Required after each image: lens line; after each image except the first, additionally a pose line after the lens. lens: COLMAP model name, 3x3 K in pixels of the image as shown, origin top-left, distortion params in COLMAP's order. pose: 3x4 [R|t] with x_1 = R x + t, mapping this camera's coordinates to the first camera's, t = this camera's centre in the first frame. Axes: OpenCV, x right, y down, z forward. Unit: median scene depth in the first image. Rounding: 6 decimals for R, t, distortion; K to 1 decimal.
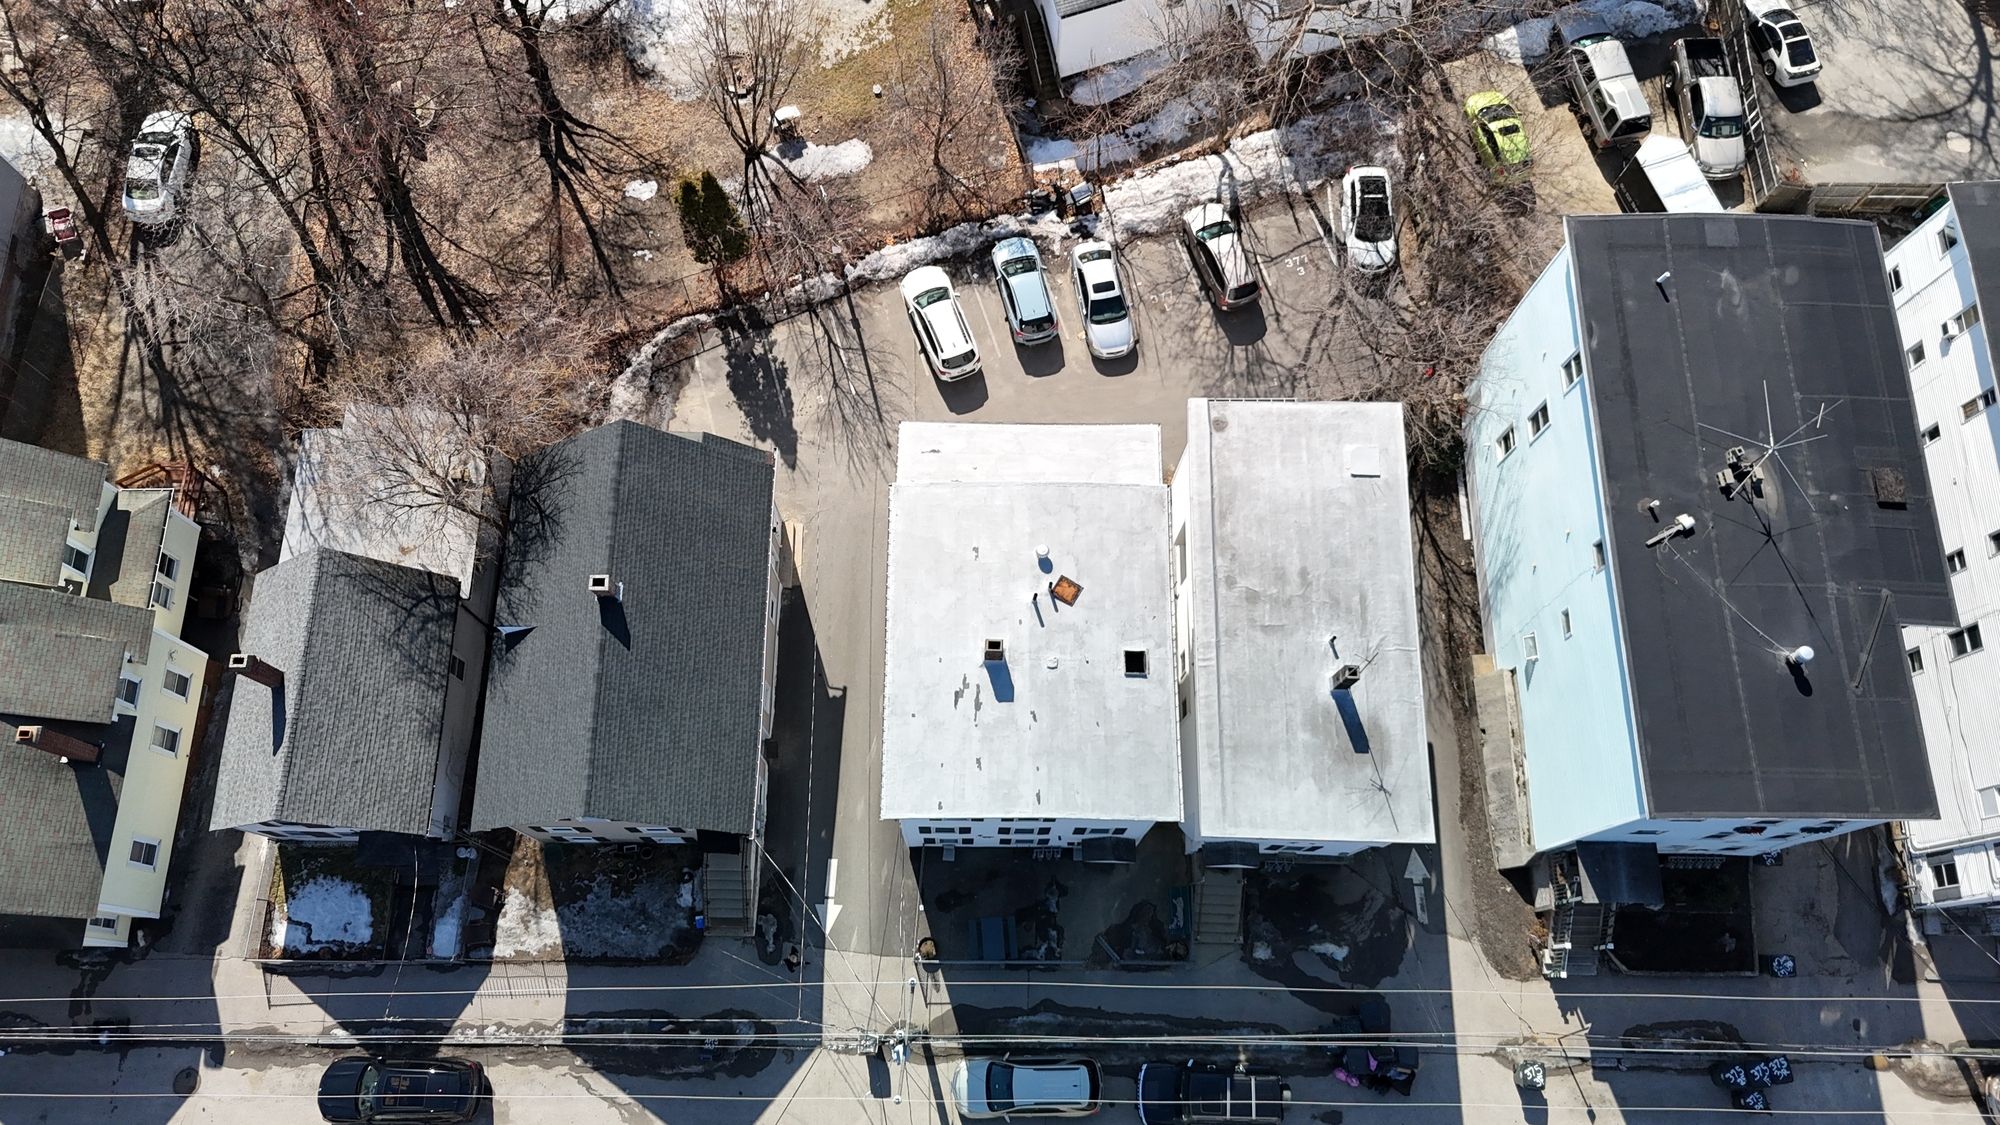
lens RADIAL K [[1469.7, 0, 991.0], [0, 1469.7, 562.2], [0, 0, 1]] dist [0.069439, -0.064982]
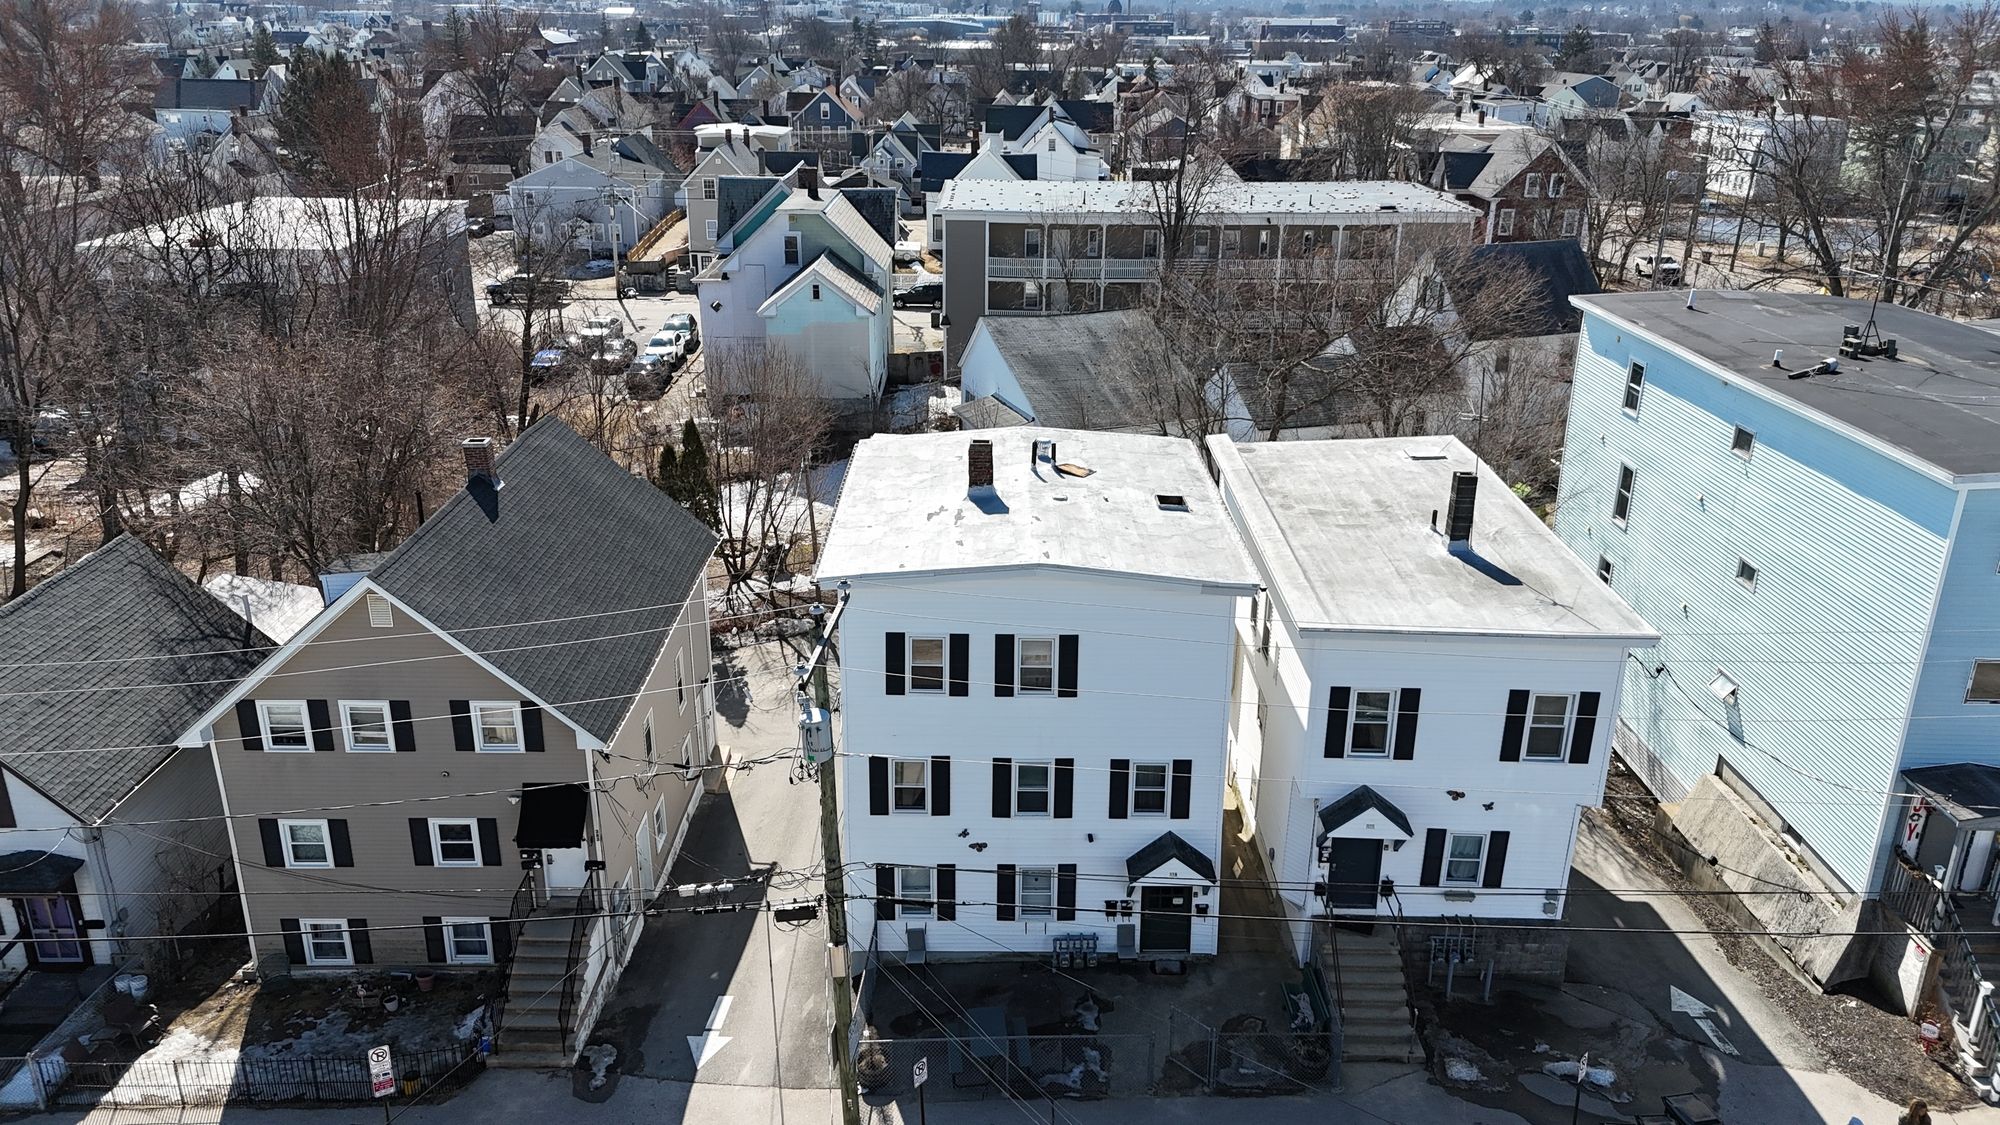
lens RADIAL K [[1469.7, 0, 996.0], [0, 1469.7, 560.6], [0, 0, 1]] dist [0.069439, -0.064982]
pose [[0.999861, -0.016485, 0.002454, 0.006031], [0.012169, 0.621504, -0.783316, 0.585865], [0.011388, 0.783237, 0.621619, 0.490393]]
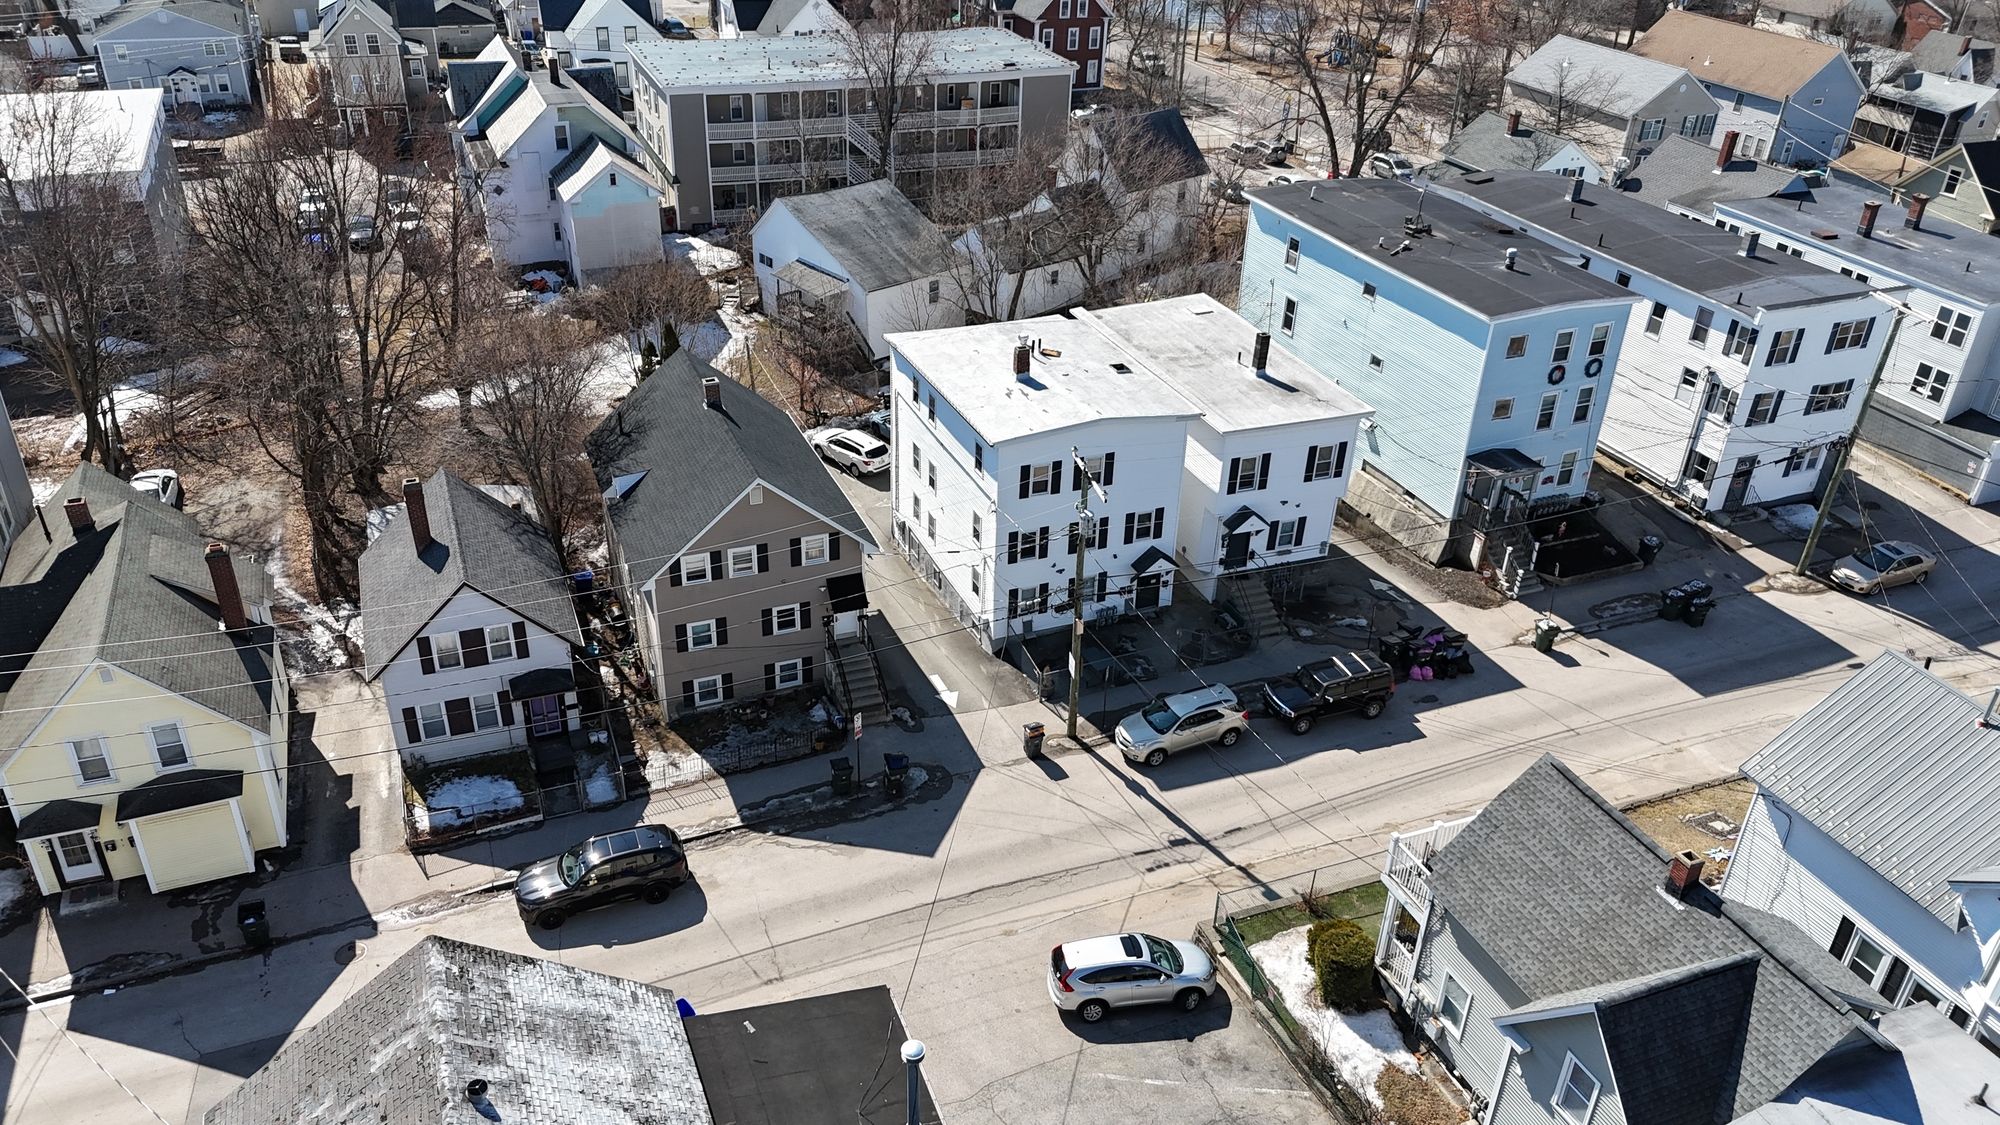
lens RADIAL K [[1469.7, 0, 993.1], [0, 1469.7, 560.5], [0, 0, 1]] dist [0.069439, -0.064982]
pose [[0.923307, -0.186021, 0.336006, -0.428891], [0.361927, 0.714148, -0.599167, 0.834148], [-0.128500, 0.674825, 0.726704, 0.142148]]
